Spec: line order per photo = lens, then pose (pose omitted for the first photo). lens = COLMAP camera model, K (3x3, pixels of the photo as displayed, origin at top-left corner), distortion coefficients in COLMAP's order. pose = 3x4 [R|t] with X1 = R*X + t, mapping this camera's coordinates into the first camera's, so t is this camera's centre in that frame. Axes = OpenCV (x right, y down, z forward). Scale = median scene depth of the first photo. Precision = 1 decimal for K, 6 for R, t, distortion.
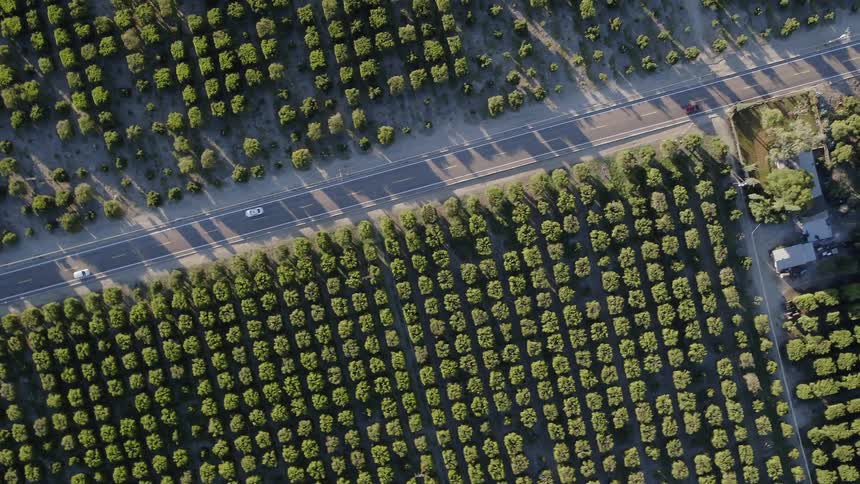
lens RADIAL K [[765.2, 0, 429.0], [0, 765.2, 236.2], [0, 0, 1]] dist [0.028063, -0.009522]
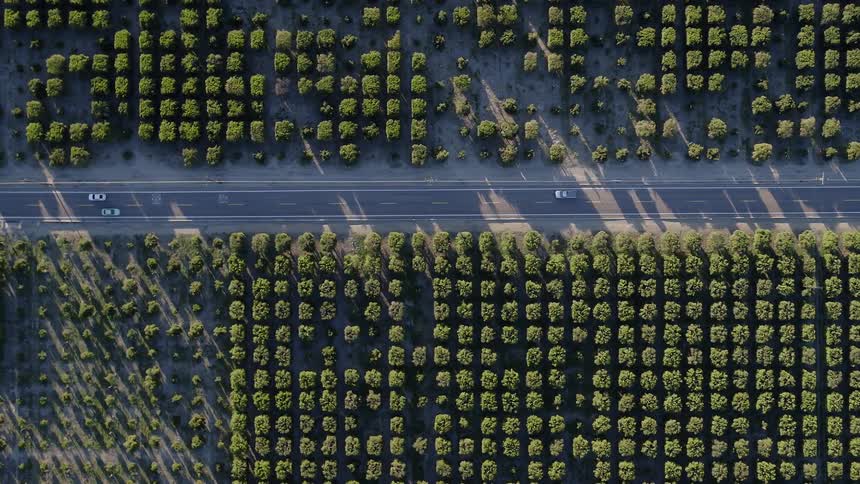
lens RADIAL K [[765.2, 0, 425.5], [0, 765.2, 236.1], [0, 0, 1]] dist [0.028063, -0.009522]
pose [[0.966620, 0.251014, 0.051369, -0.594994], [-0.248084, 0.967047, -0.057218, 0.160732], [-0.064039, 0.042564, 0.997039, 0.057300]]
